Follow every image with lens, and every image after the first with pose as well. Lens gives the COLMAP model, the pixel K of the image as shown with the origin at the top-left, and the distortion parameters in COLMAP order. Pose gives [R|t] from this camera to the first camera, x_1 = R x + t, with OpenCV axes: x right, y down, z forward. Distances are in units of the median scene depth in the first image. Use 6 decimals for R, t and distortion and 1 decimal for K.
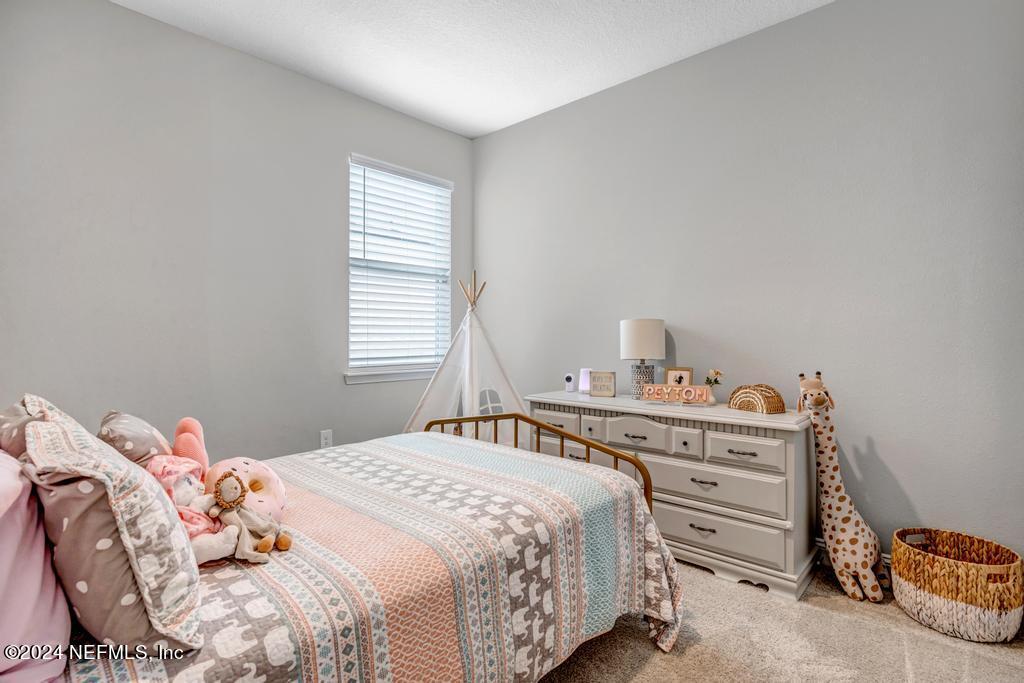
lens RADIAL K [[493.8, 0, 500.6], [0, 493.8, 336.7], [0, 0, 1]] dist [-0.016316, -0.000265]
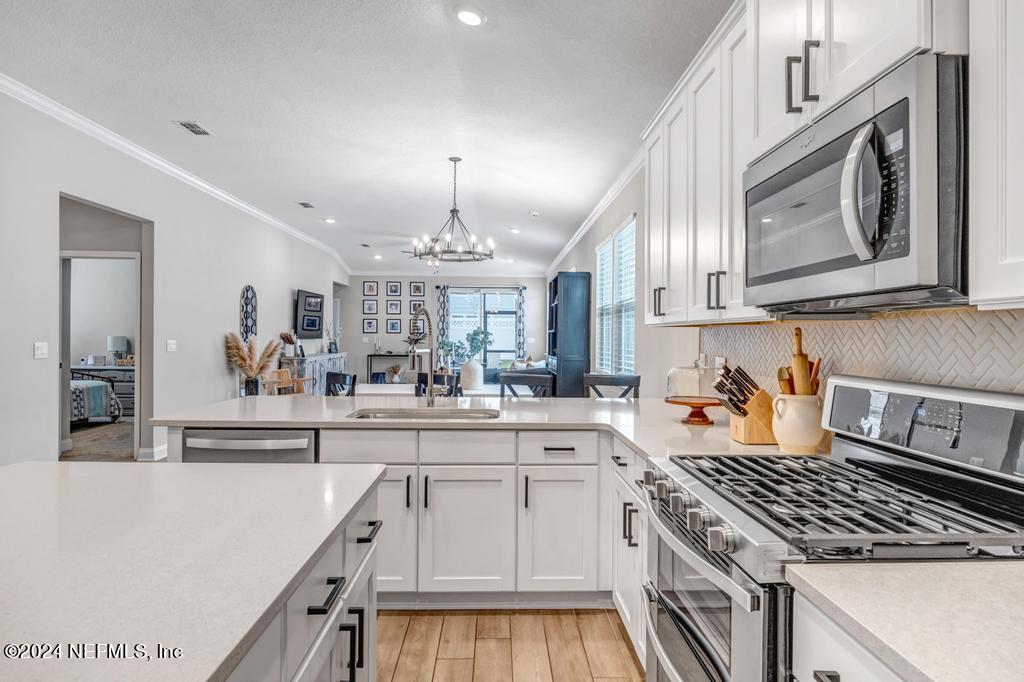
lens RADIAL K [[587.8, 0, 509.1], [0, 587.8, 339.6], [0, 0, 1]] dist [0.002883, -0.002700]
pose [[0.700327, 0.003637, 0.713813, -0.749962], [-0.009887, 0.999941, 0.004605, -0.075830], [-0.713754, -0.010282, 0.700321, -4.118621]]
